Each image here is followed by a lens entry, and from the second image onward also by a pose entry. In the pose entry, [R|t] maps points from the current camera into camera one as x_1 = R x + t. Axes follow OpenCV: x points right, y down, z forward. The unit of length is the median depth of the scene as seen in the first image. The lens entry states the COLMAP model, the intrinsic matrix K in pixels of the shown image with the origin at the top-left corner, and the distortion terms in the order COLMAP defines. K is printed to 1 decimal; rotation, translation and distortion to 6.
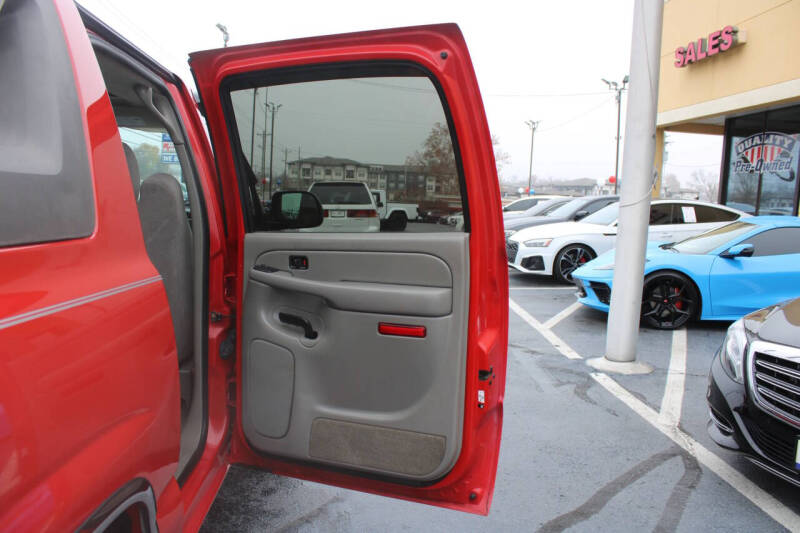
lens RADIAL K [[666.7, 0, 399.8], [0, 666.7, 255.7], [0, 0, 1]] dist [-0.168419, 0.166229]
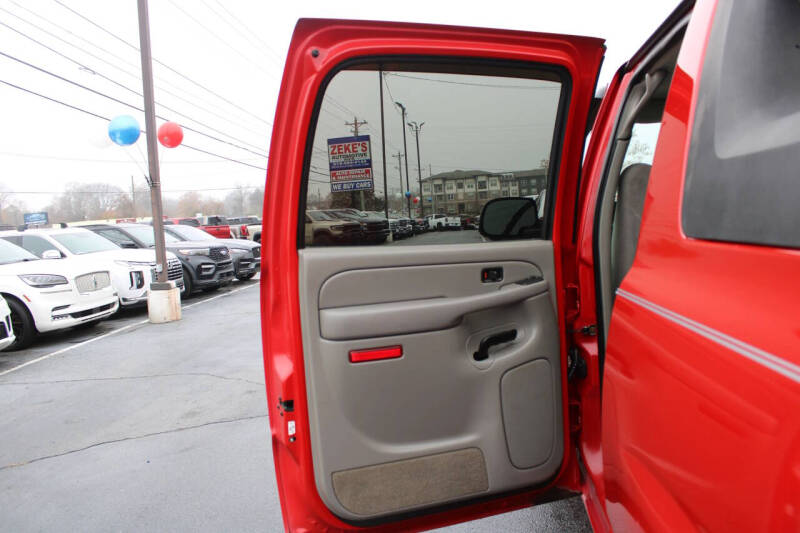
lens RADIAL K [[666.7, 0, 399.8], [0, 666.7, 255.7], [0, 0, 1]] dist [-0.168419, 0.166229]
pose [[0.974866, -0.105007, -0.196494, -0.170287], [0.101213, 0.994434, -0.029281, -0.005923], [0.198475, 0.008658, 0.980068, 0.002899]]
